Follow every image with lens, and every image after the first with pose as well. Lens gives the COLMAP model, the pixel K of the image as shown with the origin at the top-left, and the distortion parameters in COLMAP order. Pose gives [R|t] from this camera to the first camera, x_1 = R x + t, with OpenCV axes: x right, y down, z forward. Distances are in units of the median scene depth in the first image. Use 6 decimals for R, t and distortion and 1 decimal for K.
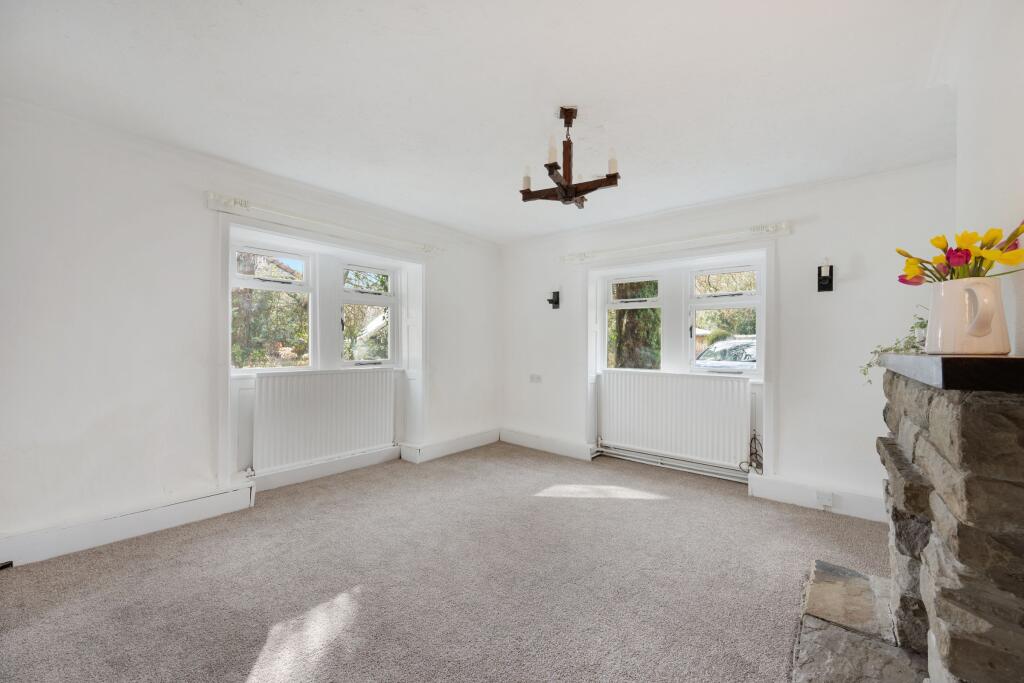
lens RADIAL K [[411.8, 0, 522.0], [0, 411.8, 337.2], [0, 0, 1]] dist [0.000695, -0.000068]
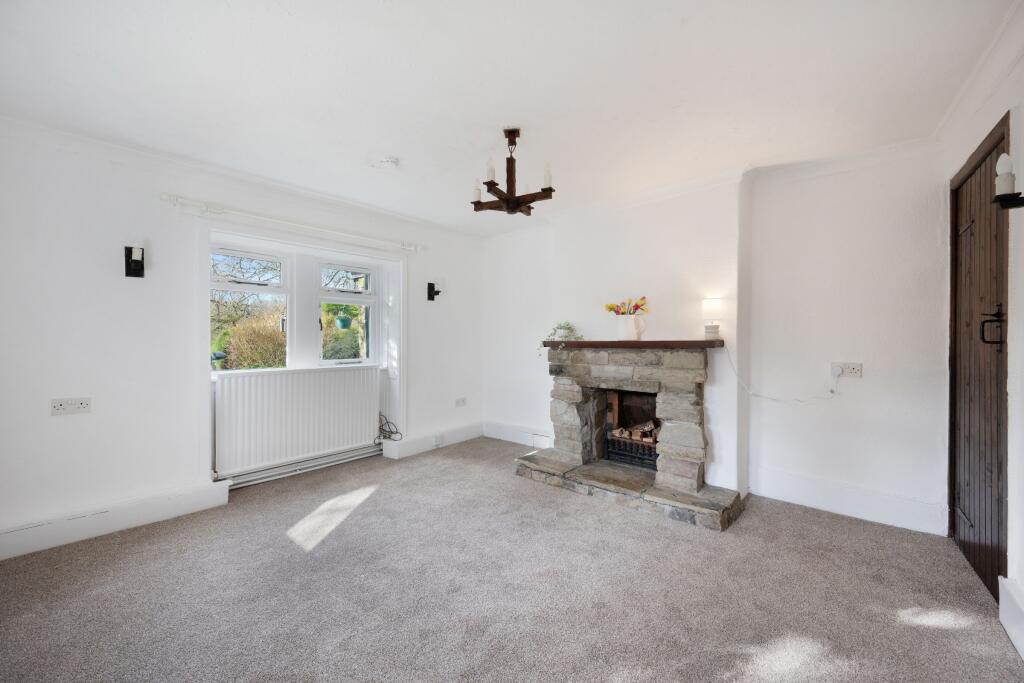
lens RADIAL K [[411.8, 0, 522.0], [0, 411.8, 337.2], [0, 0, 1]] dist [0.000695, -0.000068]
pose [[-0.008097, -0.005431, 0.999952, -0.636118], [-0.018473, 0.999815, 0.005281, 0.002534], [-0.999797, -0.018430, -0.008196, 0.592722]]
